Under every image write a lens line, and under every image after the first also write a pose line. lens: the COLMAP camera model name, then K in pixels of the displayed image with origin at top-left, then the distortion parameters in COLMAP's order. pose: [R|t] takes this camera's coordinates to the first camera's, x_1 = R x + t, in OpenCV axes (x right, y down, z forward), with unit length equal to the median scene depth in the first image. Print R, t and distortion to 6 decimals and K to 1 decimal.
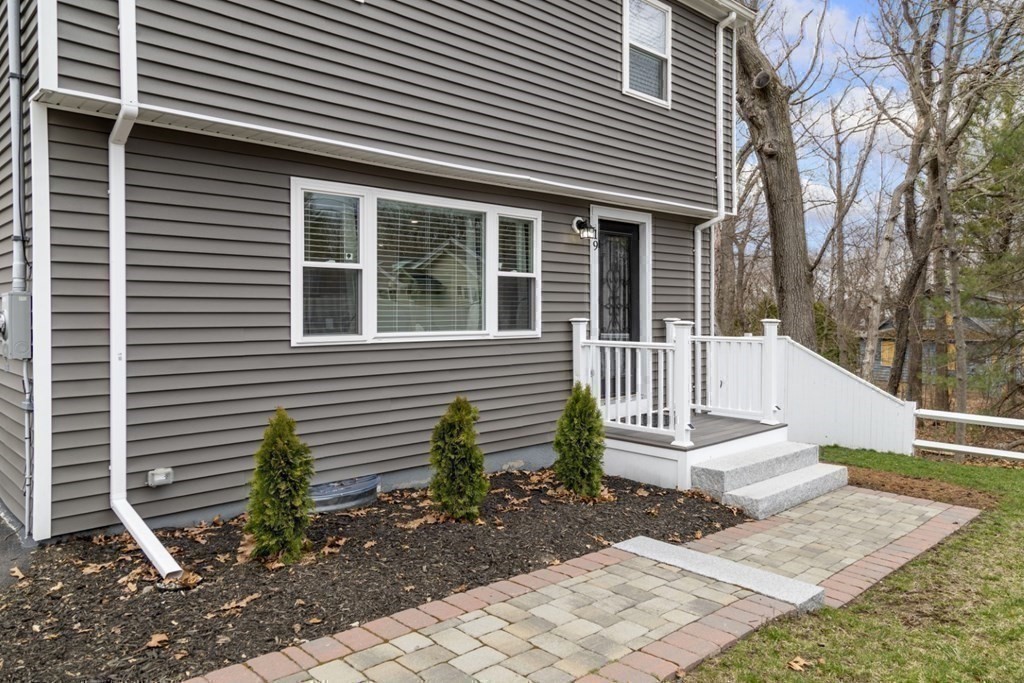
lens RADIAL K [[700.1, 0, 529.8], [0, 700.1, 336.3], [0, 0, 1]] dist [0.005151, -0.000007]
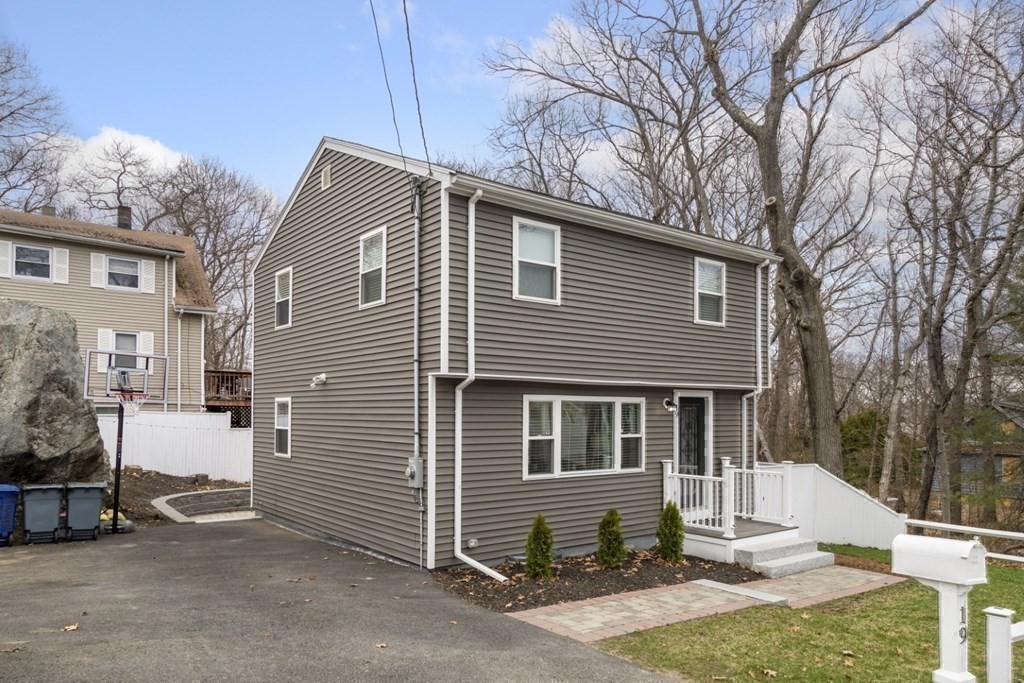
lens RADIAL K [[704.0, 0, 516.0], [0, 704.0, 423.5], [0, 0, 1]] dist [-0.000772, 0.000422]
pose [[0.993866, 0.005146, -0.110474, -0.105840], [-0.007519, 0.999750, -0.021073, -0.077321], [0.110338, 0.021775, 0.993656, -0.727245]]
